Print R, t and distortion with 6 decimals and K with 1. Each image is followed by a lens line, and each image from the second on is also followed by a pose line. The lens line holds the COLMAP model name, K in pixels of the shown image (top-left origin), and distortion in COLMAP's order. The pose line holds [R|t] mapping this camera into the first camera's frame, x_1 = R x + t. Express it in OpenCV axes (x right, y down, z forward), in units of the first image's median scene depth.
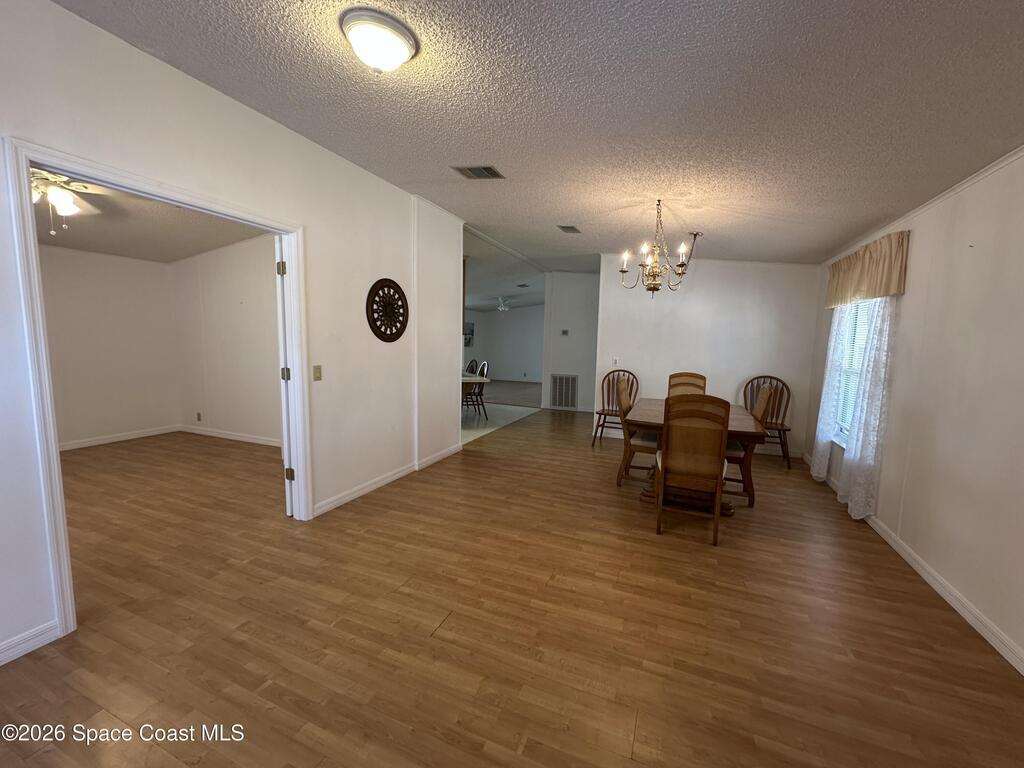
lens RADIAL K [[408.1, 0, 508.3], [0, 408.1, 386.8], [0, 0, 1]] dist [-0.002880, 0.001120]
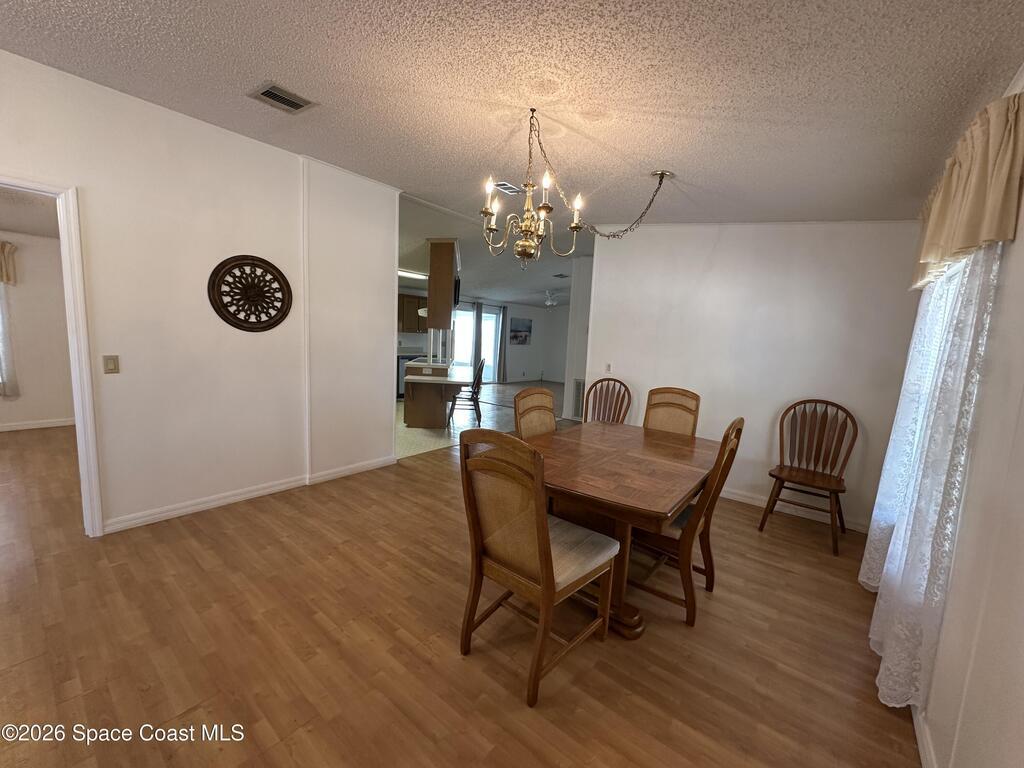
lens RADIAL K [[408.1, 0, 508.9], [0, 408.1, 385.8], [0, 0, 1]] dist [-0.002880, 0.001120]
pose [[0.961657, 0.056462, -0.268381, 0.456102], [-0.056530, 0.998373, 0.007479, -0.035384], [0.268366, 0.007979, 0.963284, 0.344411]]
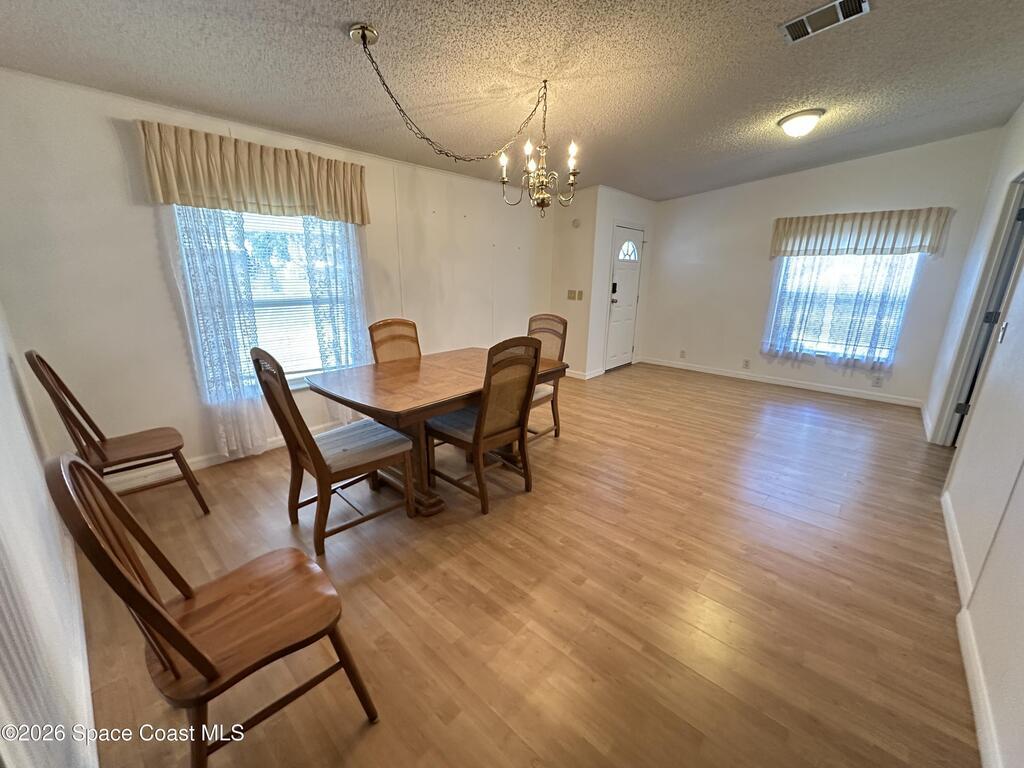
lens RADIAL K [[408.1, 0, 510.0], [0, 408.1, 382.0], [0, 0, 1]] dist [-0.002880, 0.001120]
pose [[-0.943961, -0.116403, 0.308850, 0.115865], [0.007709, 0.927715, 0.373209, -0.192322], [-0.329968, 0.354676, -0.874830, 1.634462]]
